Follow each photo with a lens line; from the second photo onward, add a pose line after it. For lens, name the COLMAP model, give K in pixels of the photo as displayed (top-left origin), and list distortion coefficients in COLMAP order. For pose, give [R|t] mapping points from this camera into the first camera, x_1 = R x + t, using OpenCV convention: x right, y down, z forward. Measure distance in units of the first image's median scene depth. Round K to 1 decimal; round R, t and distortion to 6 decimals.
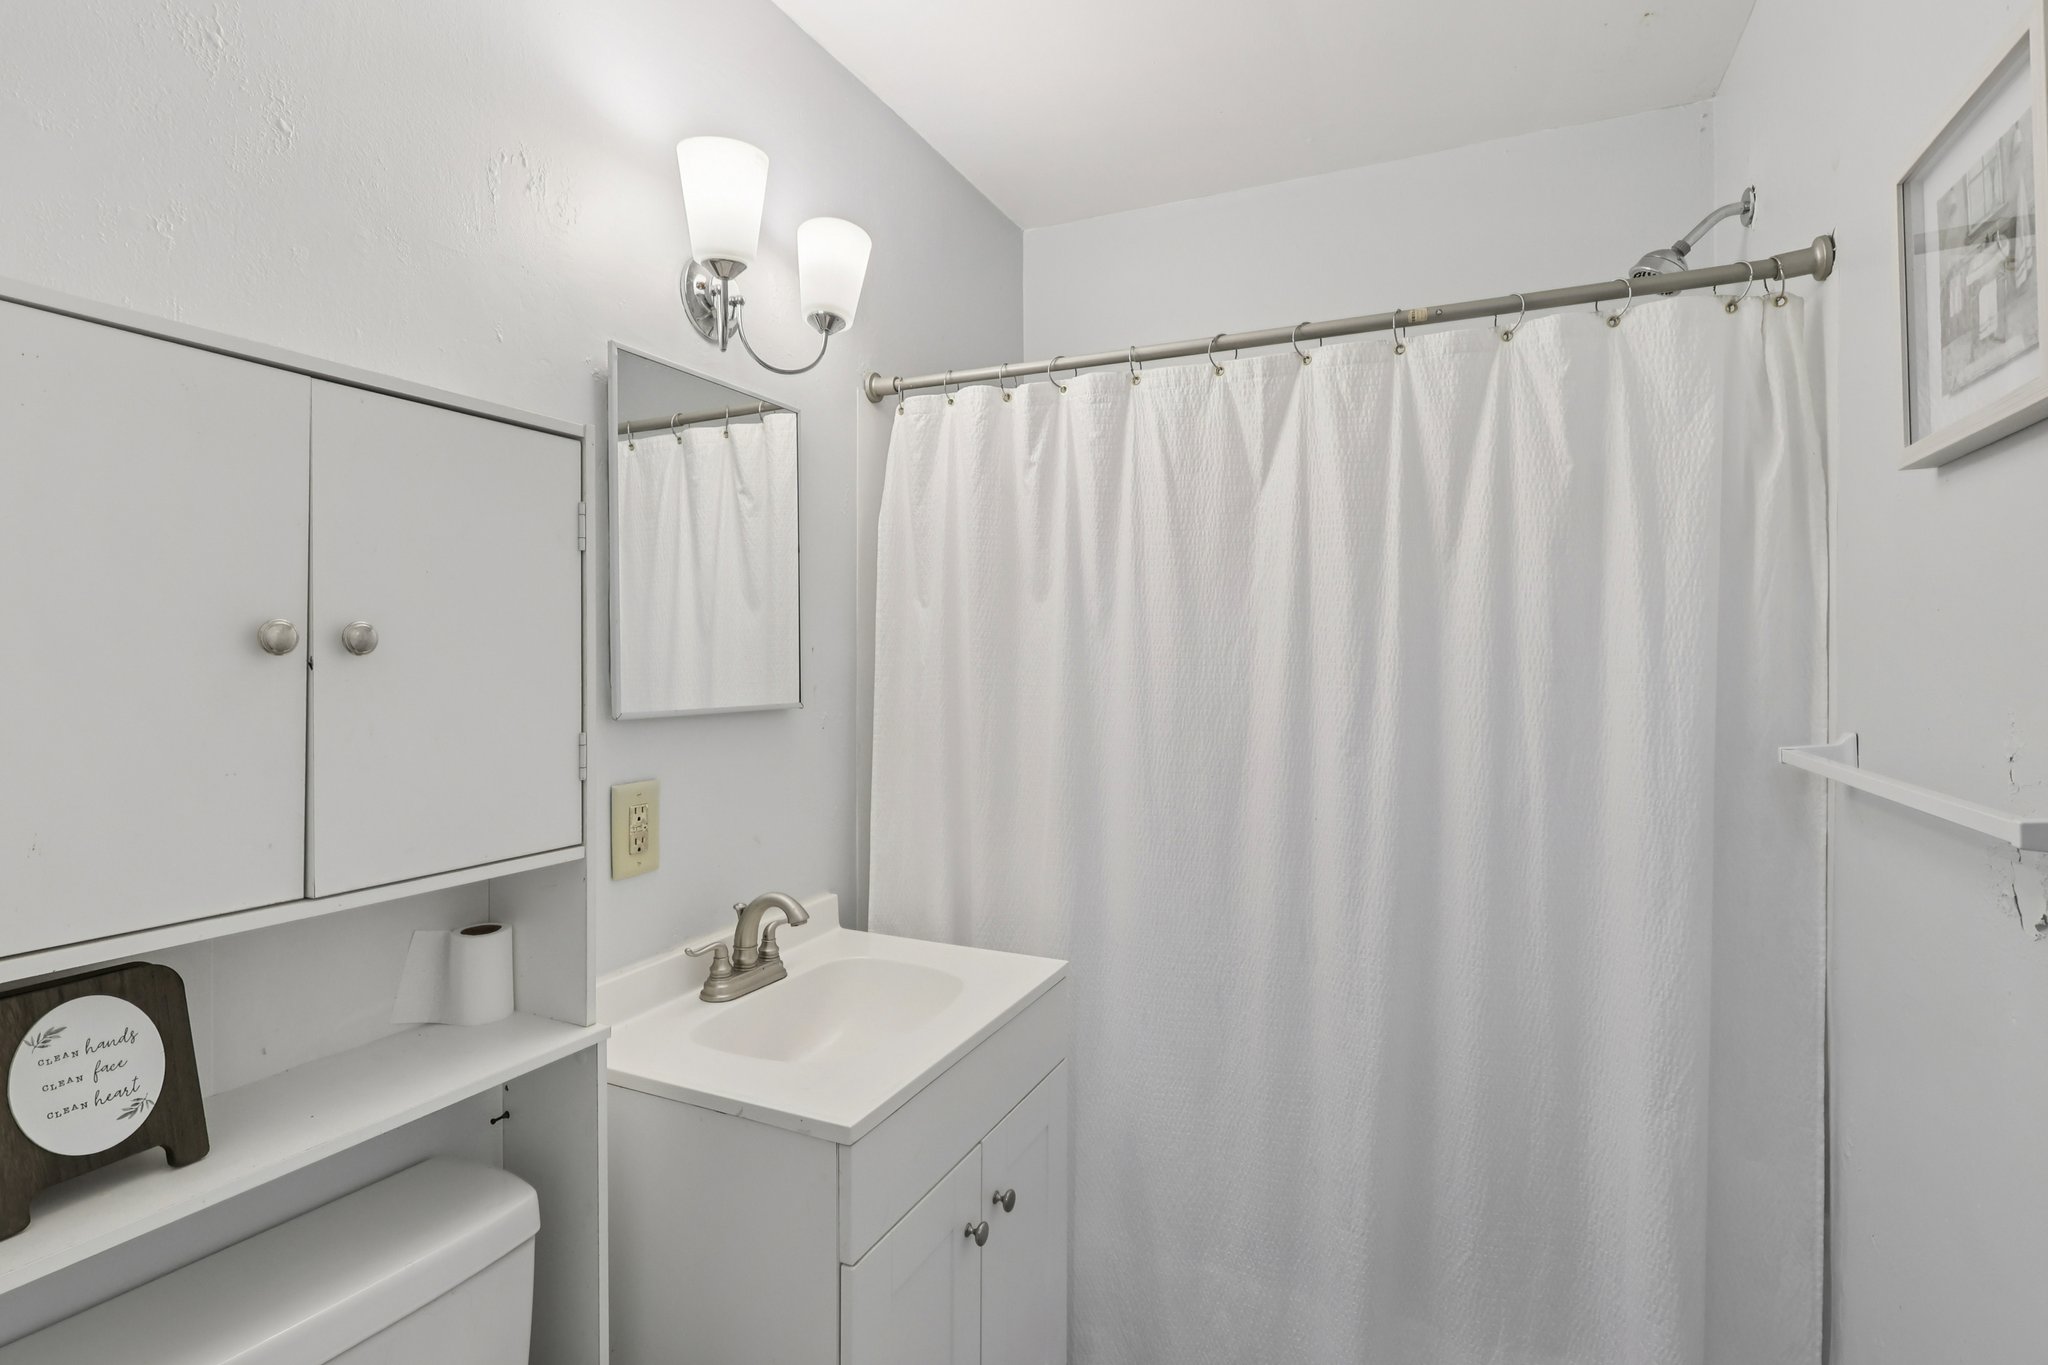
lens RADIAL K [[961.1, 0, 1016.2], [0, 961.1, 670.4], [0, 0, 1]] dist [-0.005520, 0.002764]
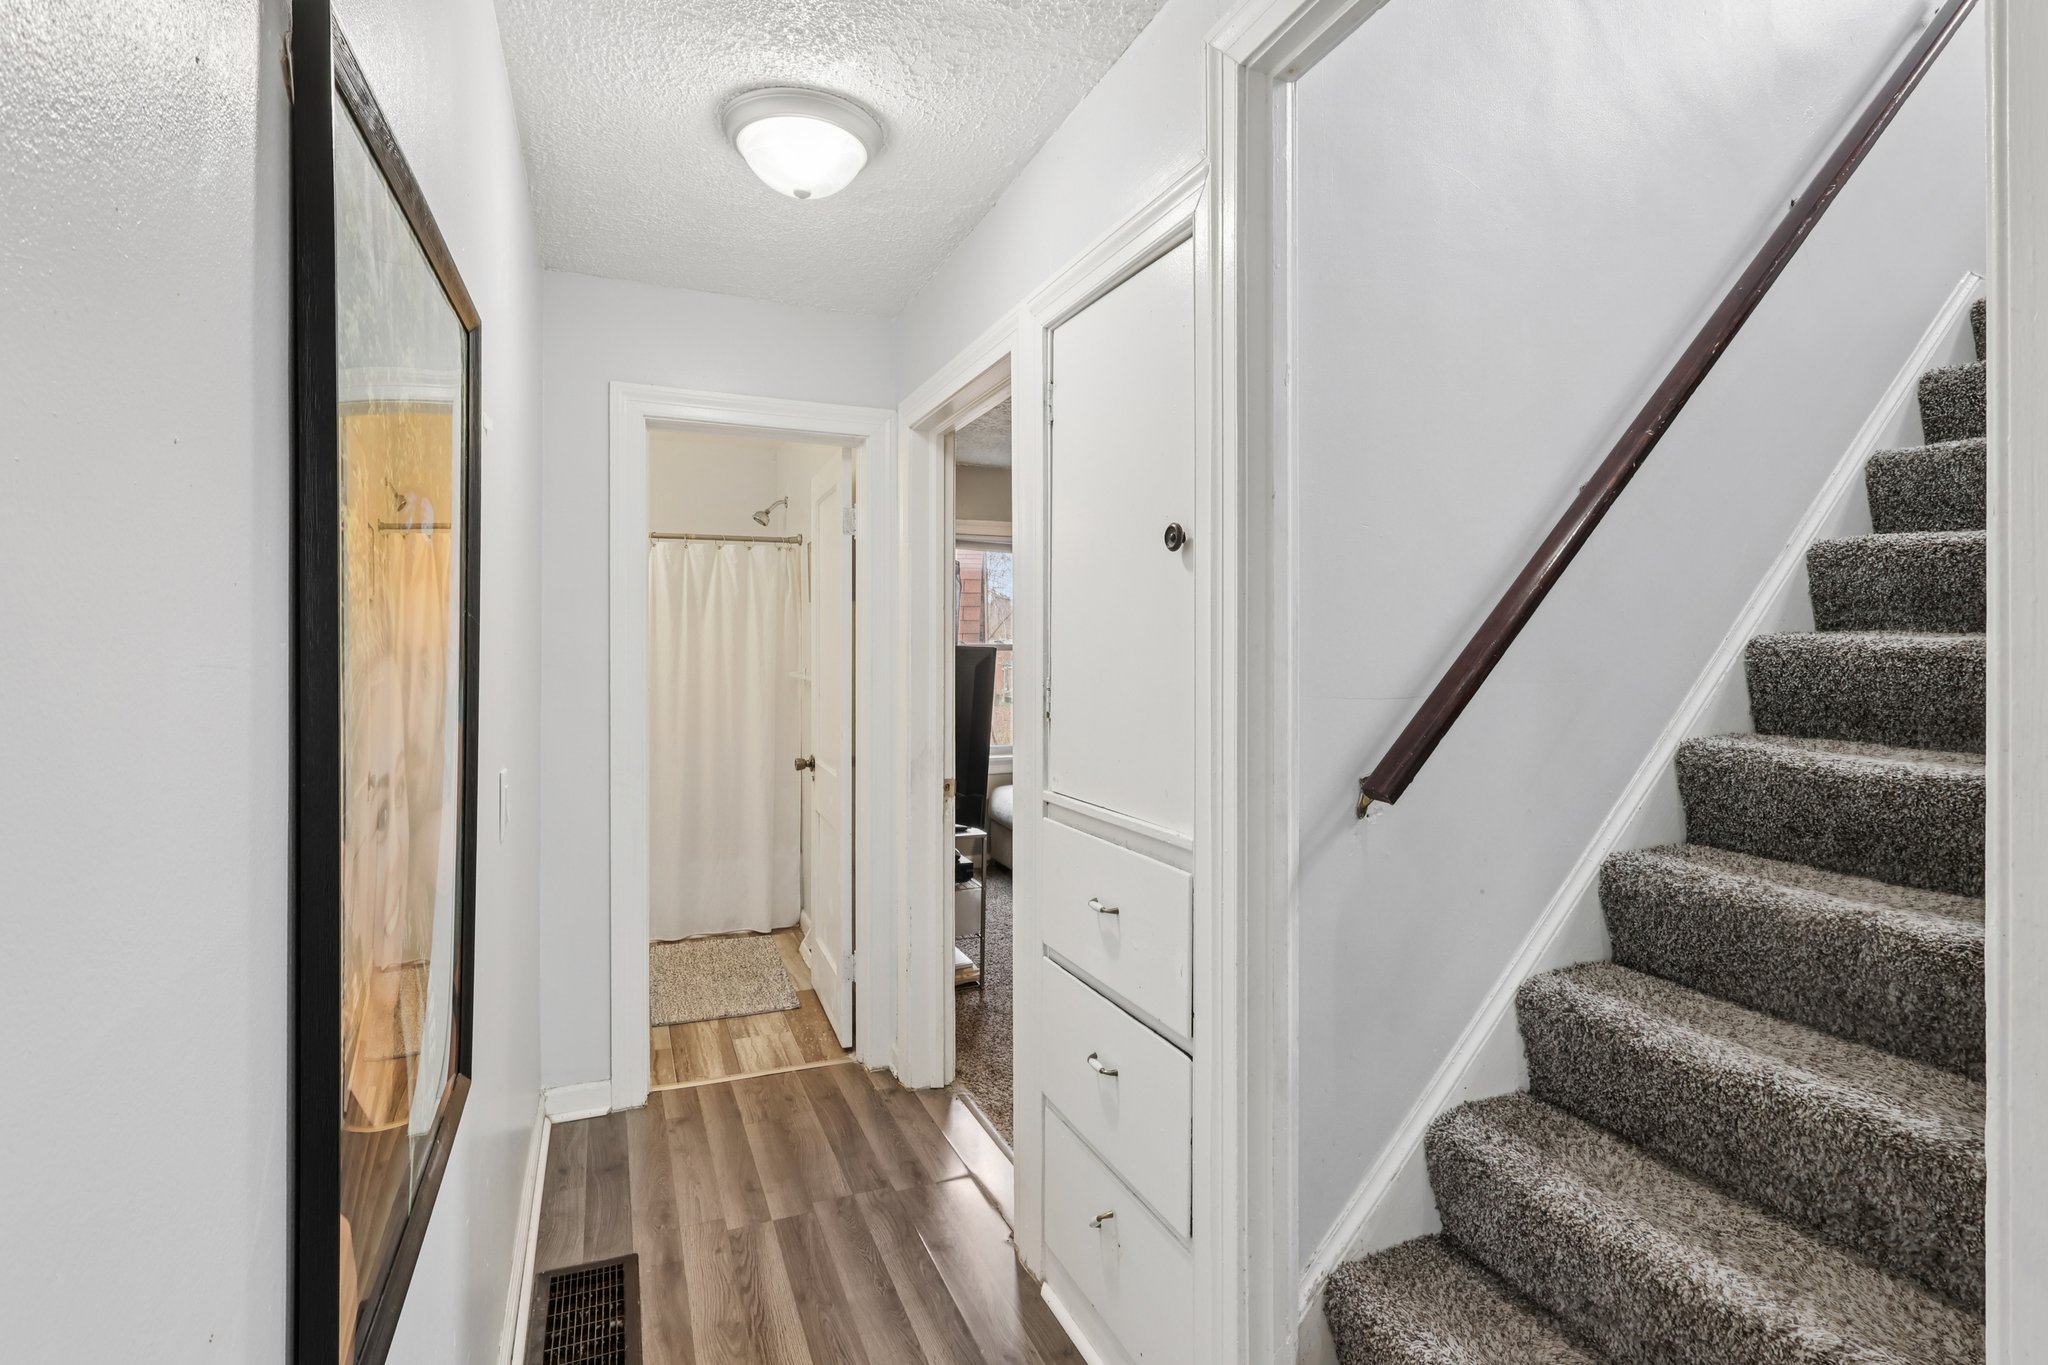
lens RADIAL K [[961.1, 0, 1053.1], [0, 961.1, 639.4], [0, 0, 1]] dist [-0.005520, 0.002764]
pose [[0.637125, -0.004388, 0.770748, -1.292568], [0.006162, 0.999981, 0.000599, -0.040874], [-0.770736, 0.004367, 0.637140, -1.959285]]
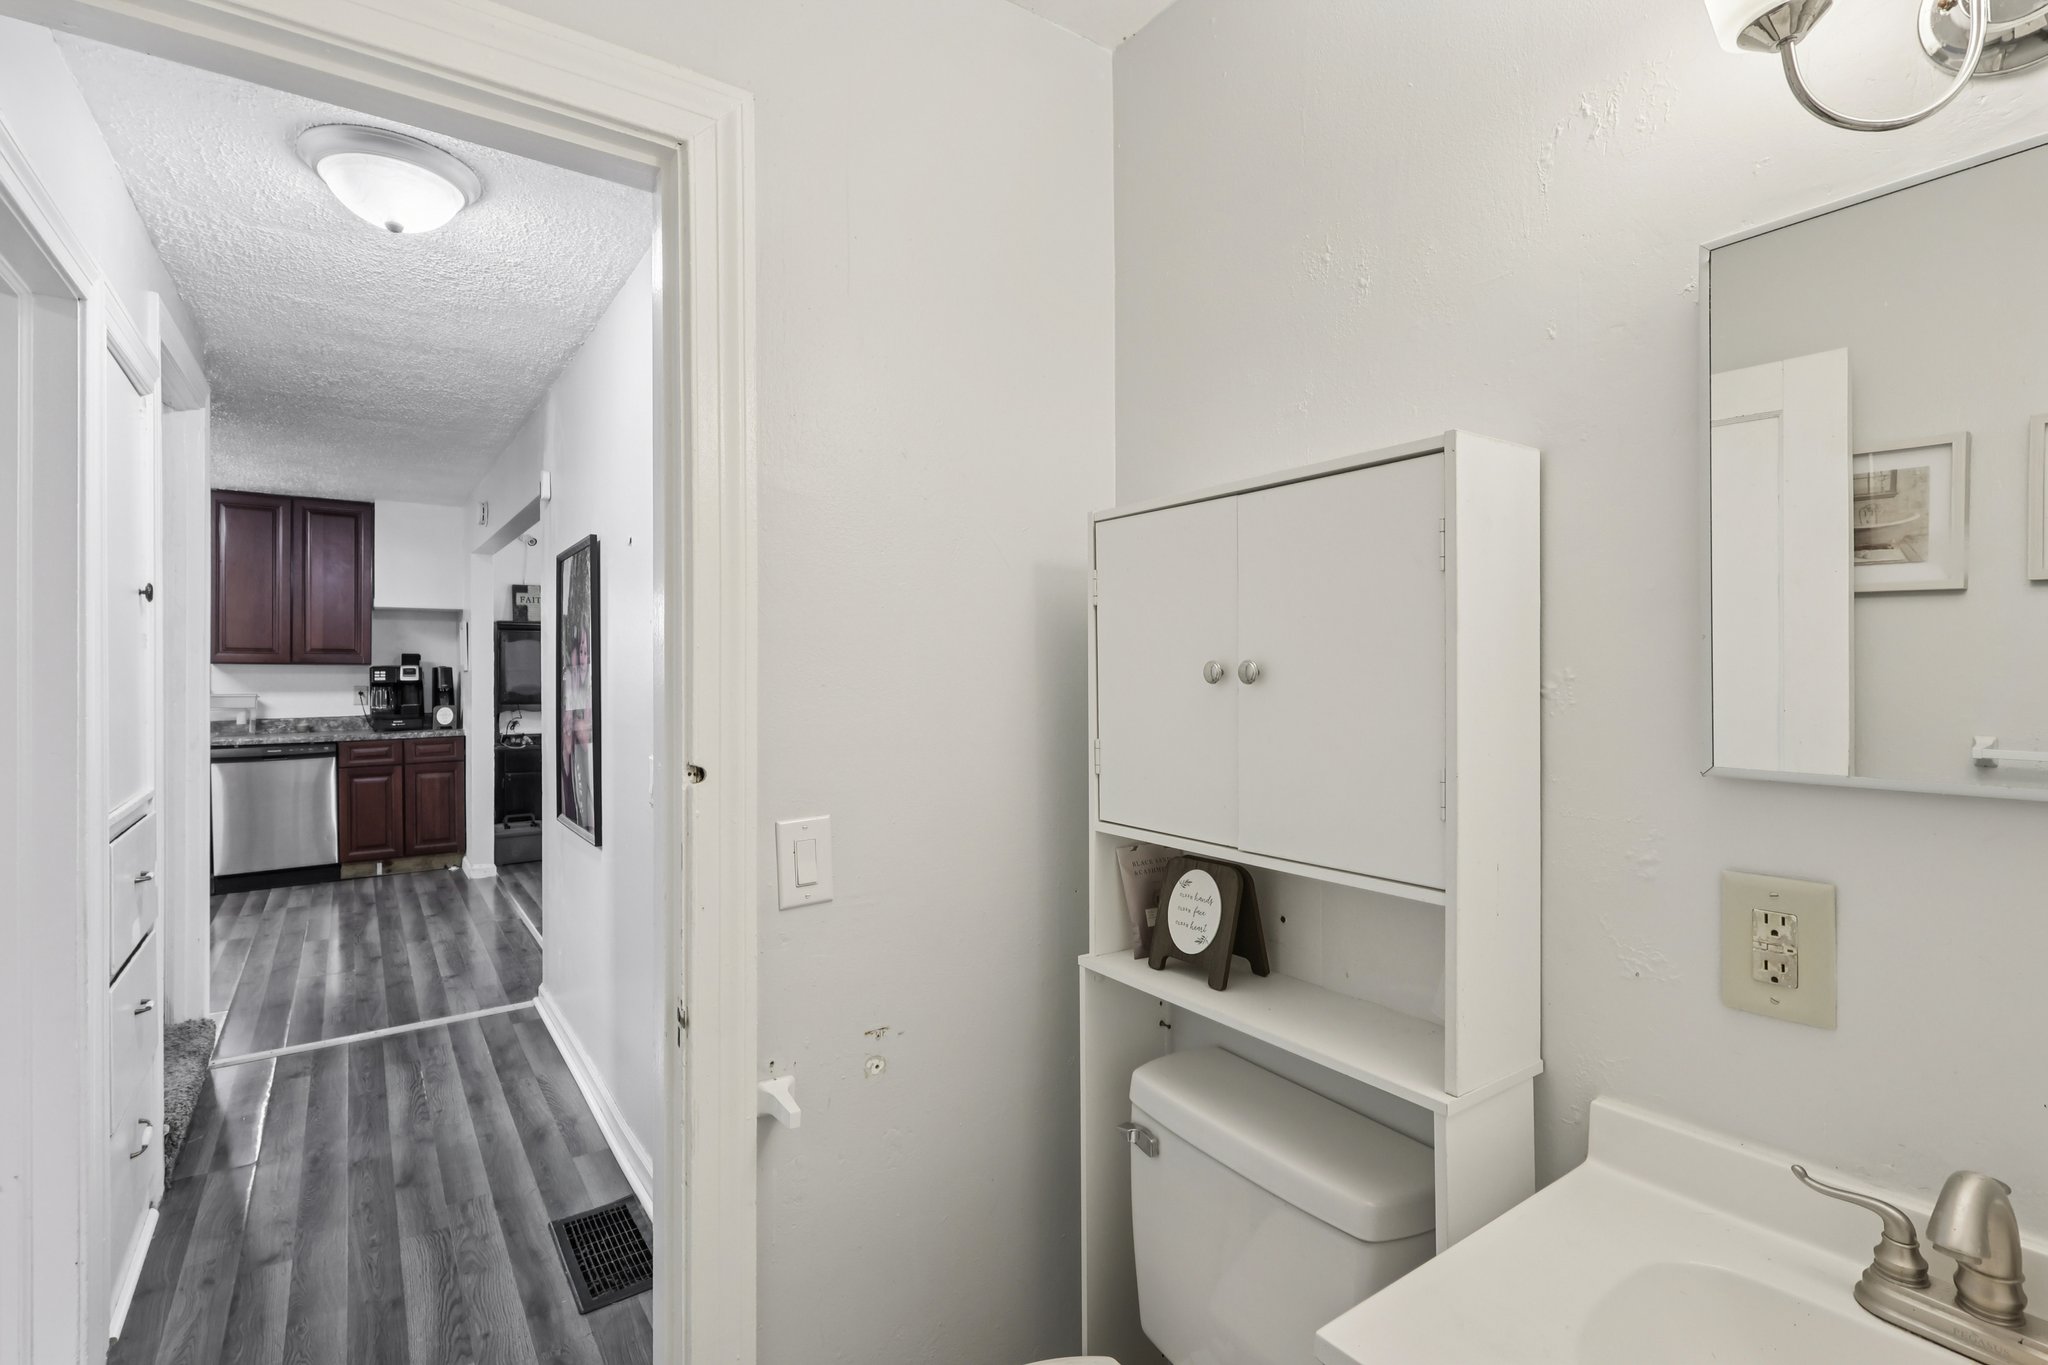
lens RADIAL K [[961.1, 0, 1032.8], [0, 961.1, 670.2], [0, 0, 1]] dist [-0.005520, 0.002764]
pose [[-0.484397, 0.000687, -0.874848, 0.451474], [-0.005012, 0.999981, 0.003561, -0.026367], [0.874834, 0.006110, -0.484384, 0.920955]]
